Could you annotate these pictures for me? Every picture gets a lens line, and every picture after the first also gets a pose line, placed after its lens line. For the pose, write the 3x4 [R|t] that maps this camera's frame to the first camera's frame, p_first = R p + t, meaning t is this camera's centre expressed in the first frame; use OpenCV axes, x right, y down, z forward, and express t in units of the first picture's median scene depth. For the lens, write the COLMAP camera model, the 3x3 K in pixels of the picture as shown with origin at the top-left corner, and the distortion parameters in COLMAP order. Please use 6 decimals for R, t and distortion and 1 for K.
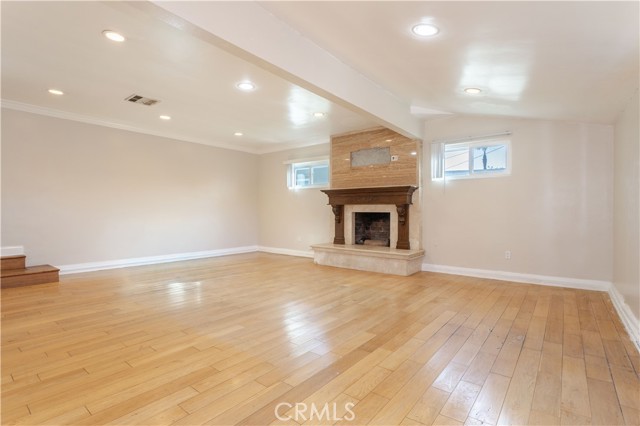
lens RADIAL K [[311.4, 0, 320.7], [0, 311.4, 210.1], [0, 0, 1]] dist [-0.011158, 0.002808]
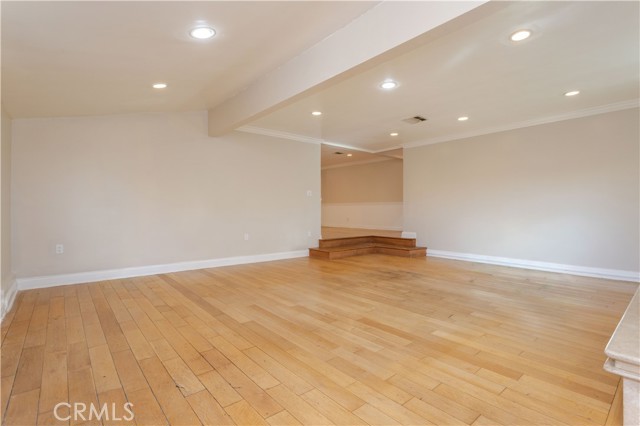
lens RADIAL K [[311.4, 0, 320.1], [0, 311.4, 210.7], [0, 0, 1]] dist [-0.011158, 0.002808]
pose [[-0.201479, -0.003089, -0.979488, 0.699818], [0.002647, 0.999990, -0.003698, 0.009126], [0.979489, -0.003338, -0.201468, 0.877957]]
